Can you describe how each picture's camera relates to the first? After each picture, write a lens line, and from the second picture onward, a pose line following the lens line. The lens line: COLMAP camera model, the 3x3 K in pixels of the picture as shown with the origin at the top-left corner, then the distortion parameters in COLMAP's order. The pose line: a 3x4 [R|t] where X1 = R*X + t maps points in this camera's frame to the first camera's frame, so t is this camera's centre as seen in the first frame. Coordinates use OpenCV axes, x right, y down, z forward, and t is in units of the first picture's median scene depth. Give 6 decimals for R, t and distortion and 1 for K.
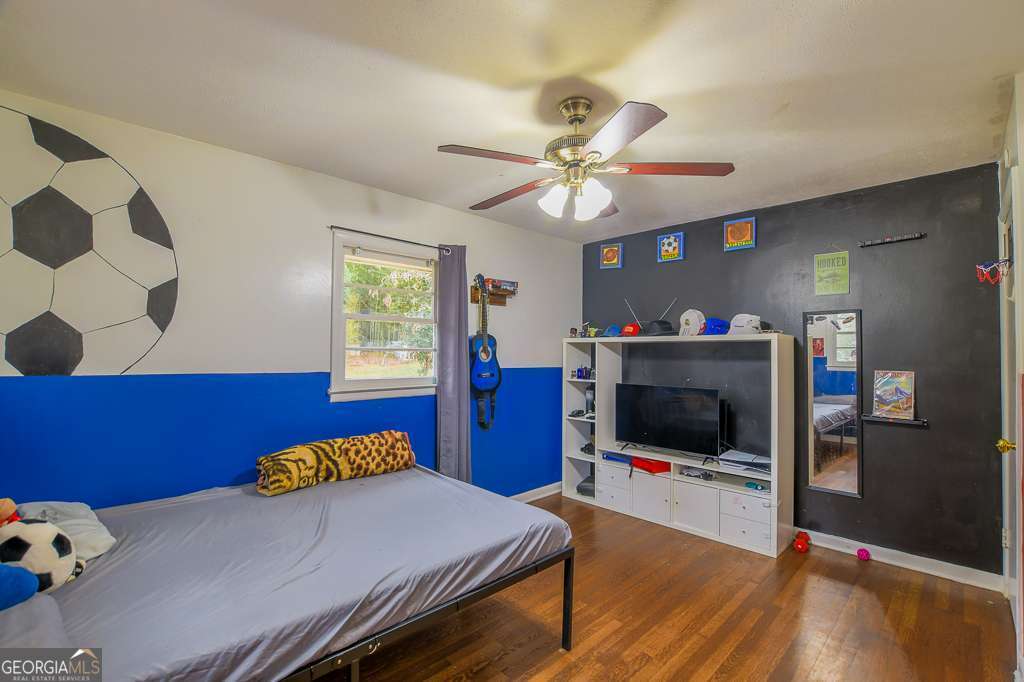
lens RADIAL K [[454.3, 0, 512.0], [0, 454.3, 341.0], [0, 0, 1]] dist [-0.032569, -0.000035]
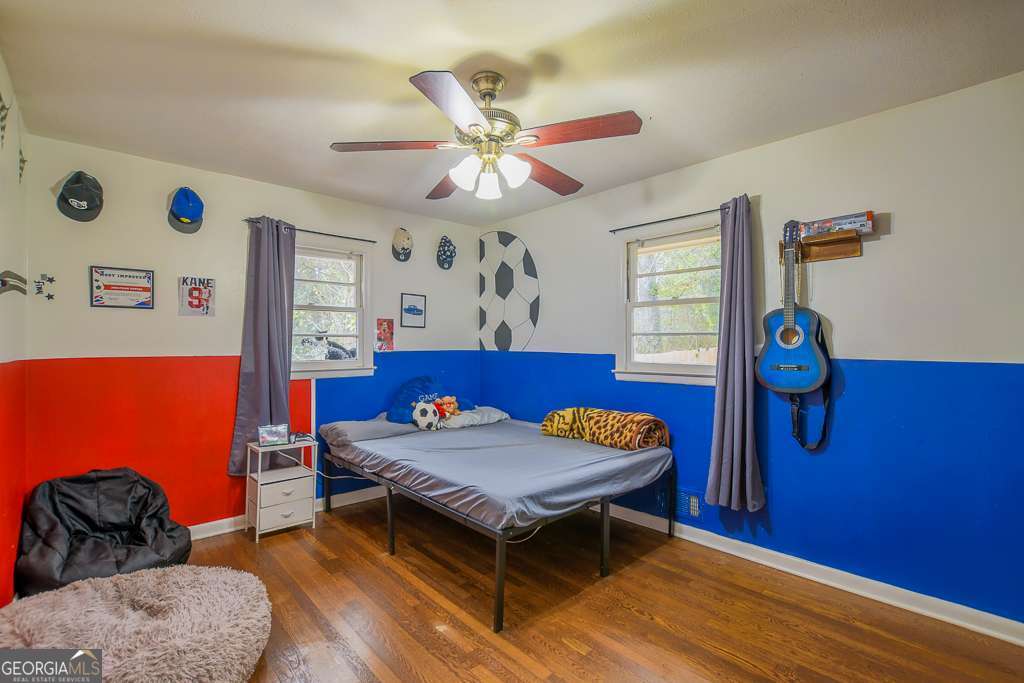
lens RADIAL K [[454.3, 0, 512.0], [0, 454.3, 341.5], [0, 0, 1]] dist [-0.032569, -0.000035]
pose [[-0.009115, -0.012044, -0.999886, 0.850223], [0.025929, 0.999588, -0.012276, 0.045816], [0.999622, -0.026038, -0.008799, 0.801196]]
